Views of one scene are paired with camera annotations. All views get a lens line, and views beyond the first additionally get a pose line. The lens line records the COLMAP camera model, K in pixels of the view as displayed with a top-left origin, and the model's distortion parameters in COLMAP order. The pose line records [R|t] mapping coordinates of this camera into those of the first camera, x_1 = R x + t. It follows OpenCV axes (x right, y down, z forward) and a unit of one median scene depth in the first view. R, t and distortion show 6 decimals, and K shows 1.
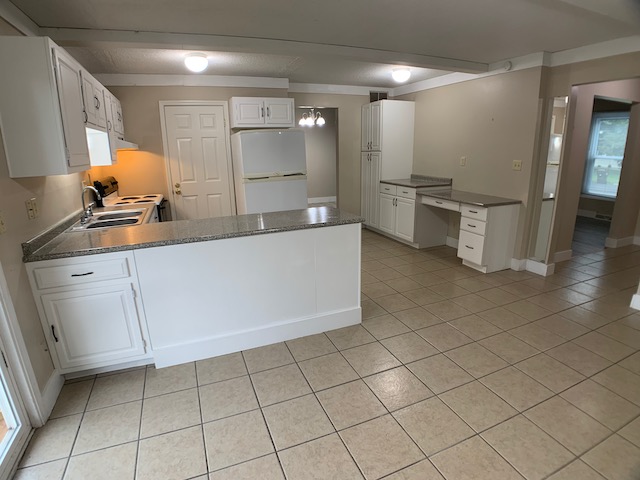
lens RADIAL K [[336.5, 0, 319.8], [0, 336.5, 239.2], [0, 0, 1]] dist [-0.062554, -0.001450]
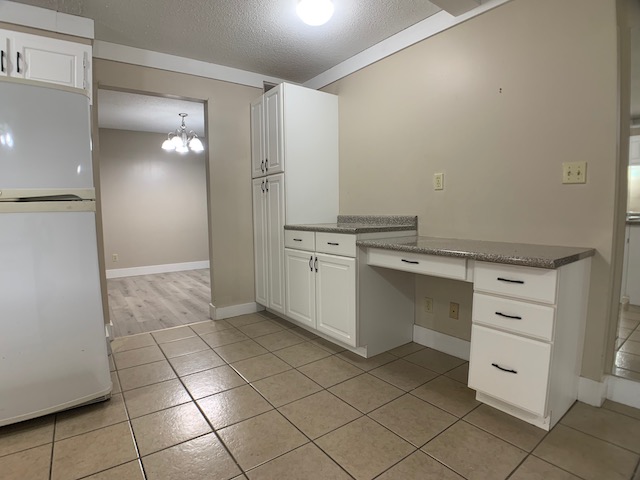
lens RADIAL K [[336.5, 0, 320.3], [0, 336.5, 238.6], [0, 0, 1]] dist [-0.062554, -0.001450]
pose [[0.968901, -0.012084, 0.247153, 0.109531], [0.058258, 0.981871, -0.180377, -0.056482], [-0.240493, 0.189167, 0.952040, 0.510273]]
